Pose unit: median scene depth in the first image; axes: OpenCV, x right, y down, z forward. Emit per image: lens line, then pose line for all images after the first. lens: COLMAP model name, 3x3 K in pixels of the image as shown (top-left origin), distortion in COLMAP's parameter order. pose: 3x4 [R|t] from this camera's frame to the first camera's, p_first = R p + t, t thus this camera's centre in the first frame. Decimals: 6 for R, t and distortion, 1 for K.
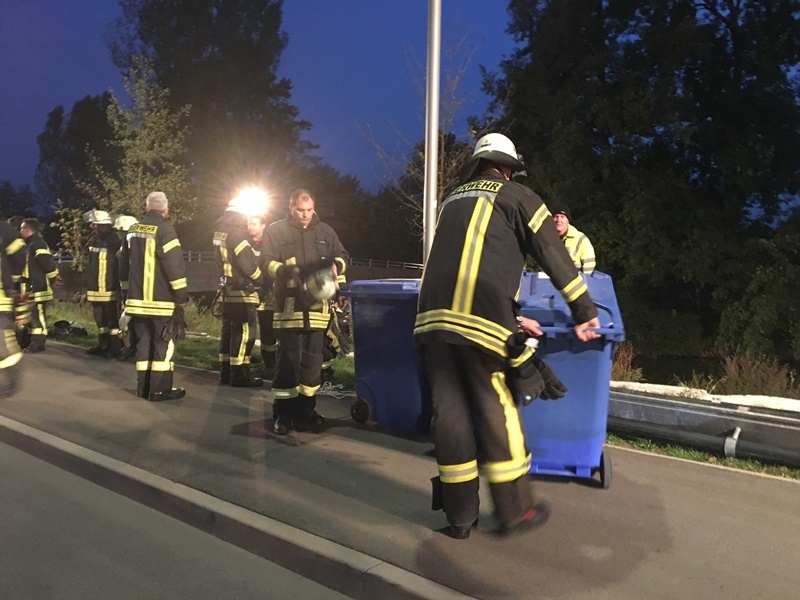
lens RADIAL K [[665.8, 0, 400.0], [0, 665.8, 300.0], [0, 0, 1]] dist [0.093584, -0.134438]
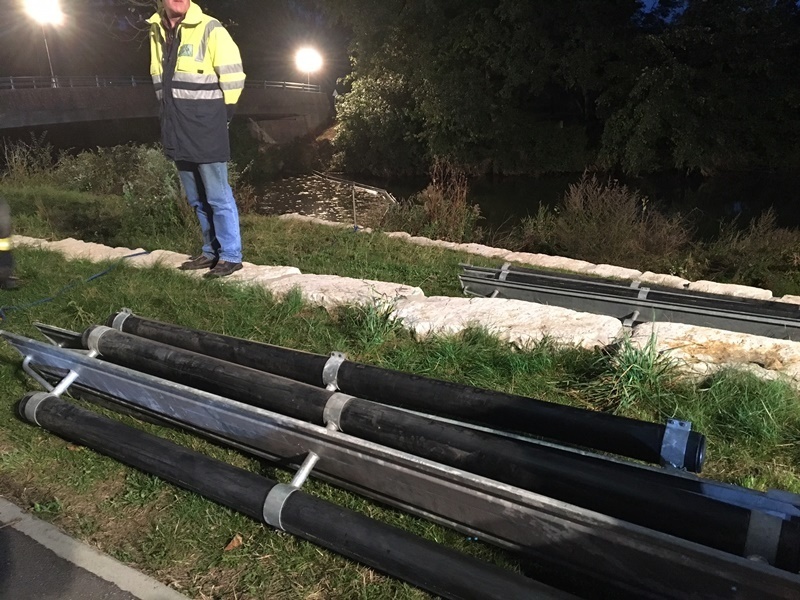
lens RADIAL K [[665.8, 0, 400.0], [0, 665.8, 300.0], [0, 0, 1]] dist [0.093584, -0.134438]
pose [[0.990652, -0.081647, 0.109285, 0.080799], [0.050488, 0.963668, 0.262290, -0.003353], [-0.126730, -0.254320, 0.958781, 0.093006]]
